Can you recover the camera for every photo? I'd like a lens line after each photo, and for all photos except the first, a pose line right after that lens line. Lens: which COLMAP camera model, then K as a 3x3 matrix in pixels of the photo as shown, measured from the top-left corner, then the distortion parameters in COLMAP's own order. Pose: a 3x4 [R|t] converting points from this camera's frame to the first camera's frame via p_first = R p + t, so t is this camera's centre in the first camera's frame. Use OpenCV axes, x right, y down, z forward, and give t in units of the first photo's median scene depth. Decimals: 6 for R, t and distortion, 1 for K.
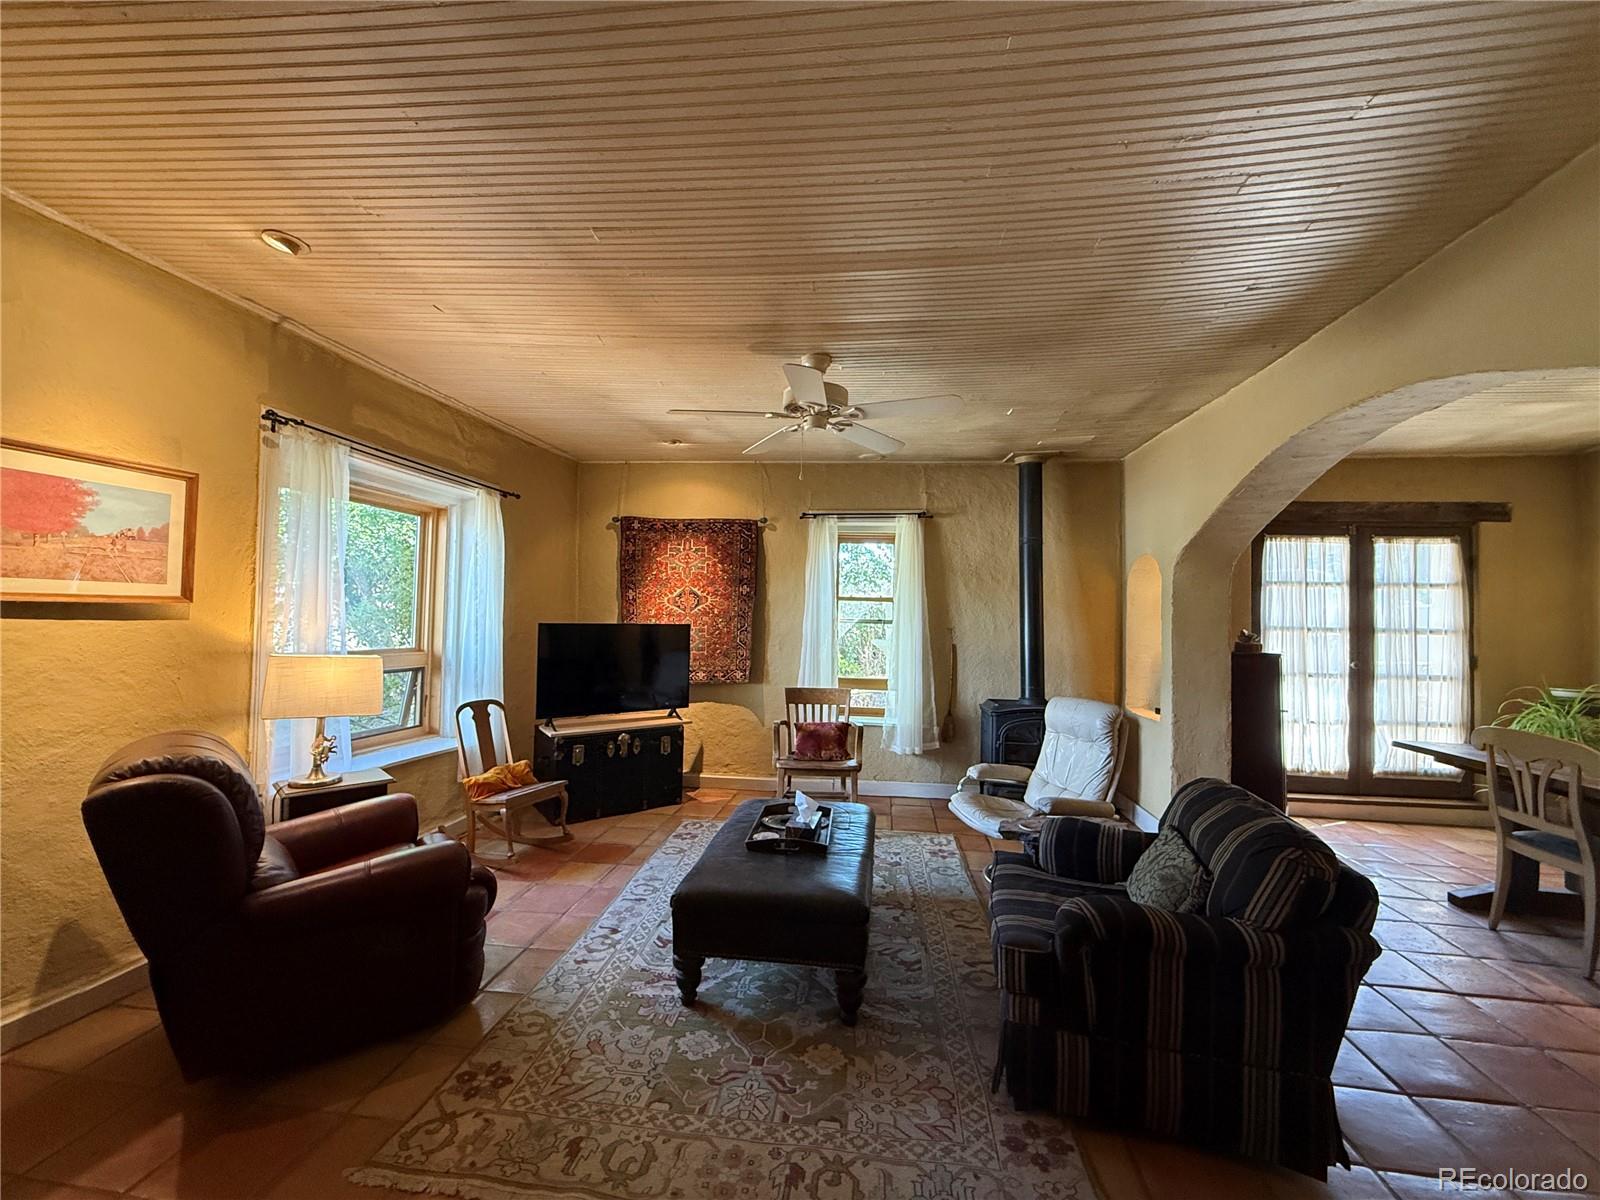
lens RADIAL K [[636.0, 0, 797.2], [0, 636.0, 601.5], [0, 0, 1]] dist [0.000651, -0.001081]
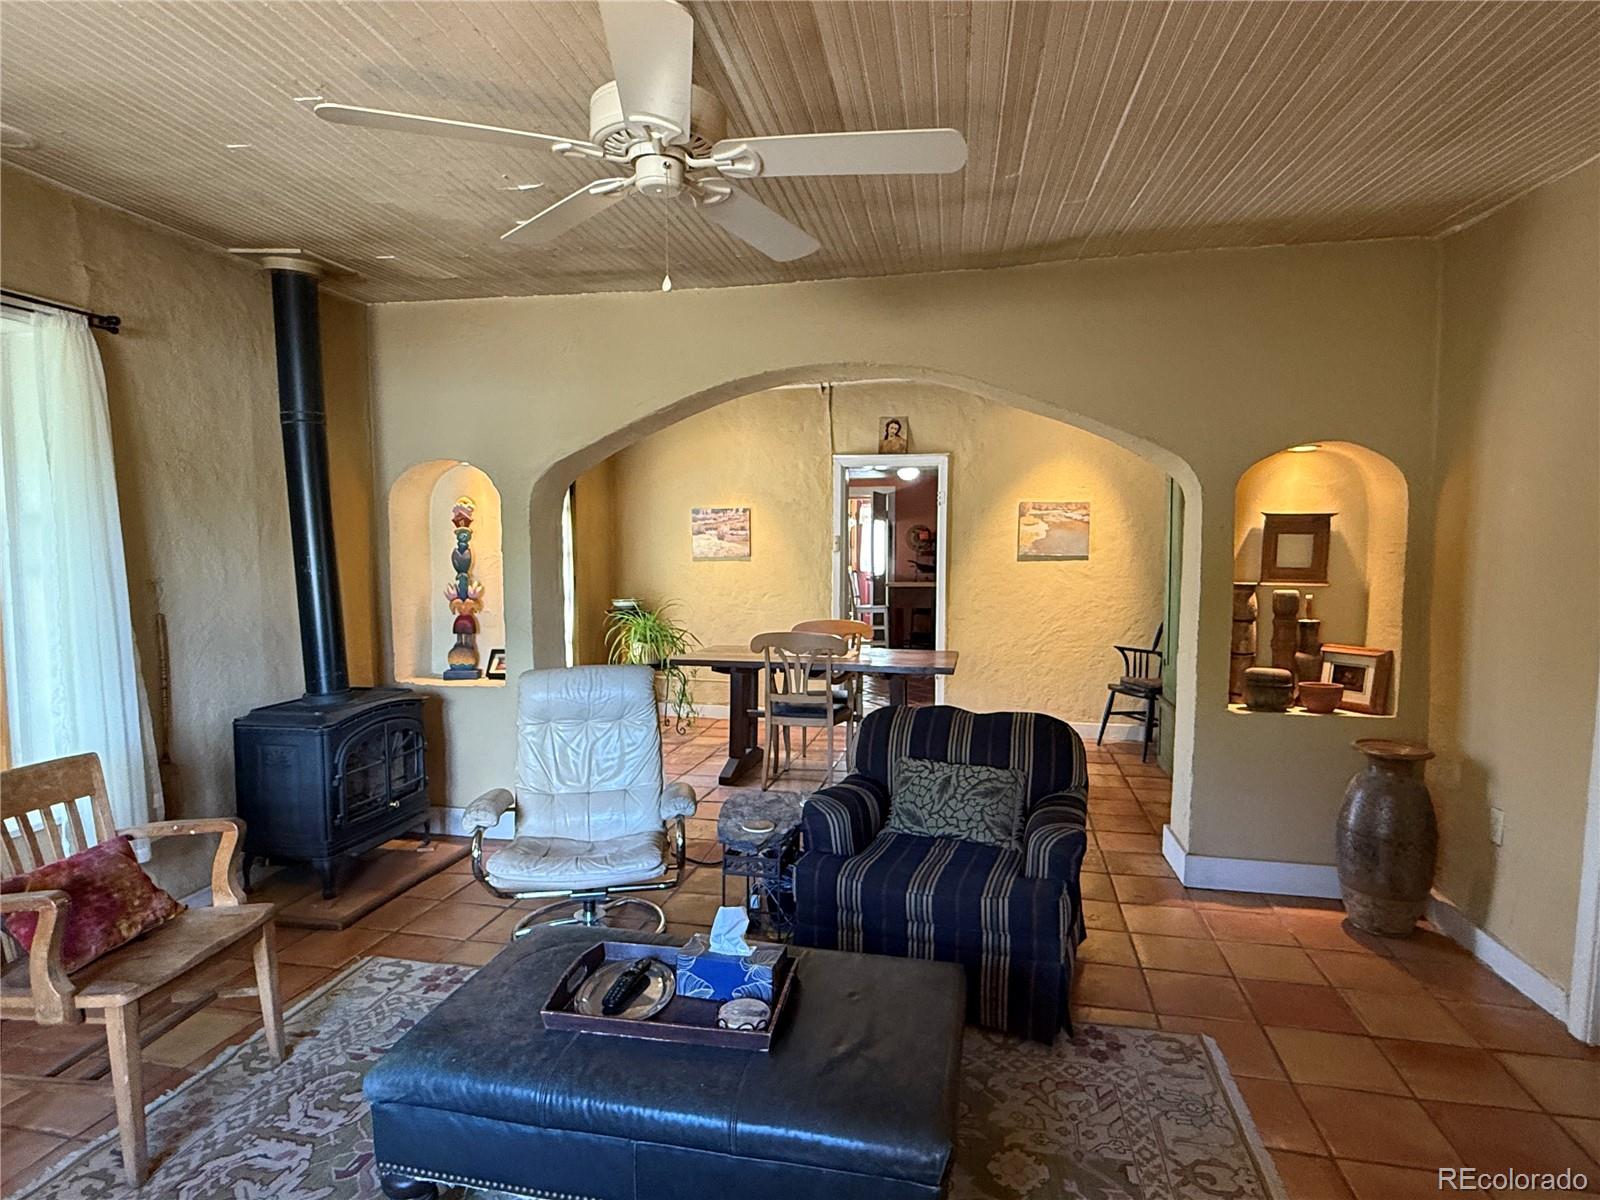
lens RADIAL K [[896.3, 0, 791.4], [0, 896.3, 604.7], [0, 0, 1]] dist [0.001546, -0.000001]
pose [[0.075270, -0.089703, 0.993120, -0.435166], [-0.022921, 0.995527, 0.091657, -0.013967], [-0.996900, -0.029663, 0.072877, 0.546678]]
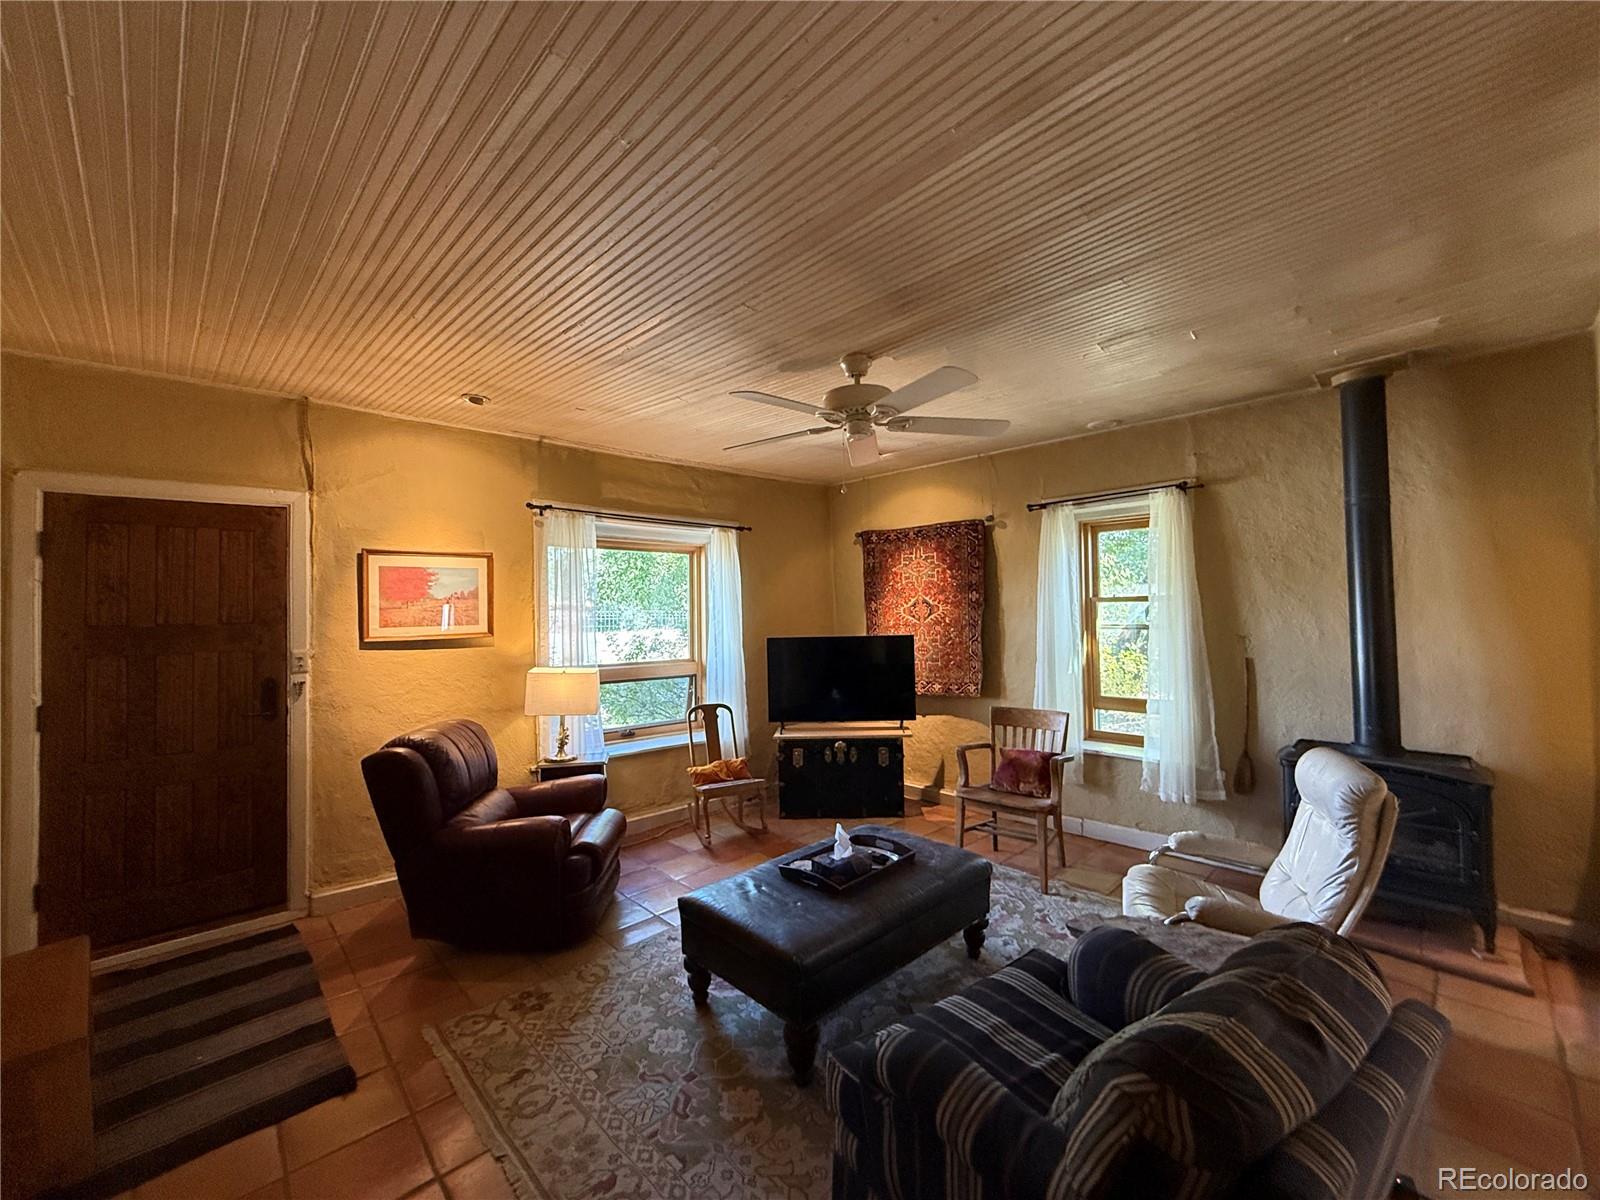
lens RADIAL K [[636.0, 0, 798.1], [0, 636.0, 602.3], [0, 0, 1]] dist [0.000651, -0.001081]
pose [[0.779215, -0.044543, -0.625172, 0.341929], [0.049682, 0.998722, -0.009235, -0.015984], [0.624784, -0.023863, 0.780433, 0.141549]]
